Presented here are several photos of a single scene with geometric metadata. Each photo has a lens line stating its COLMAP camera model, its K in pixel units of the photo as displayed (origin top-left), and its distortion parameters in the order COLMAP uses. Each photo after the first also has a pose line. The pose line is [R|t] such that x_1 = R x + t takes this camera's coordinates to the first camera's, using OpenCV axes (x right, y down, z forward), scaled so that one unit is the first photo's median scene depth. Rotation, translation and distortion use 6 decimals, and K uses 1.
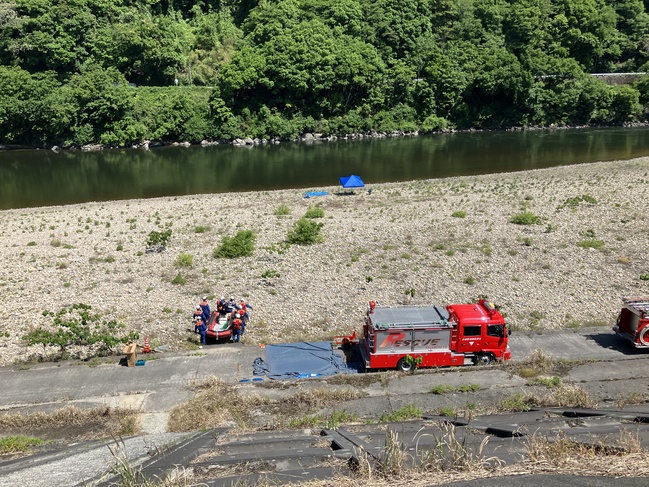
lens RADIAL K [[534.8, 0, 325.4], [0, 534.8, 247.8], [0, 0, 1]] dist [0.023911, -0.018192]
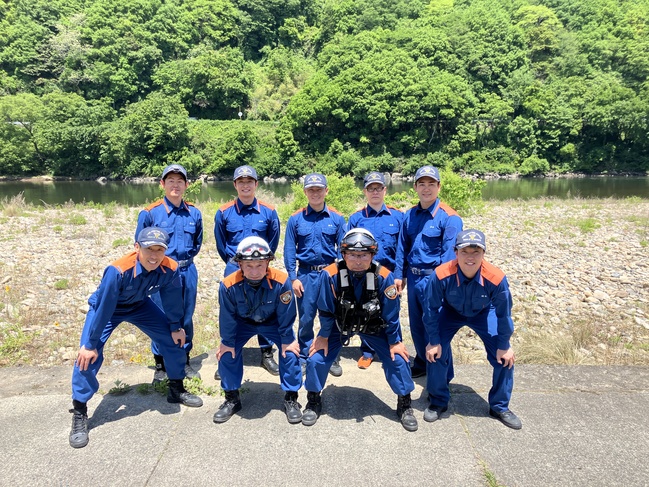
lens RADIAL K [[534.8, 0, 325.4], [0, 534.8, 242.2], [0, 0, 1]] dist [0.023911, -0.018192]
pose [[0.994019, 0.031089, -0.104693, -0.034583], [-0.046830, 0.987357, -0.151439, 0.031440], [0.098661, 0.155436, 0.982907, 0.160124]]
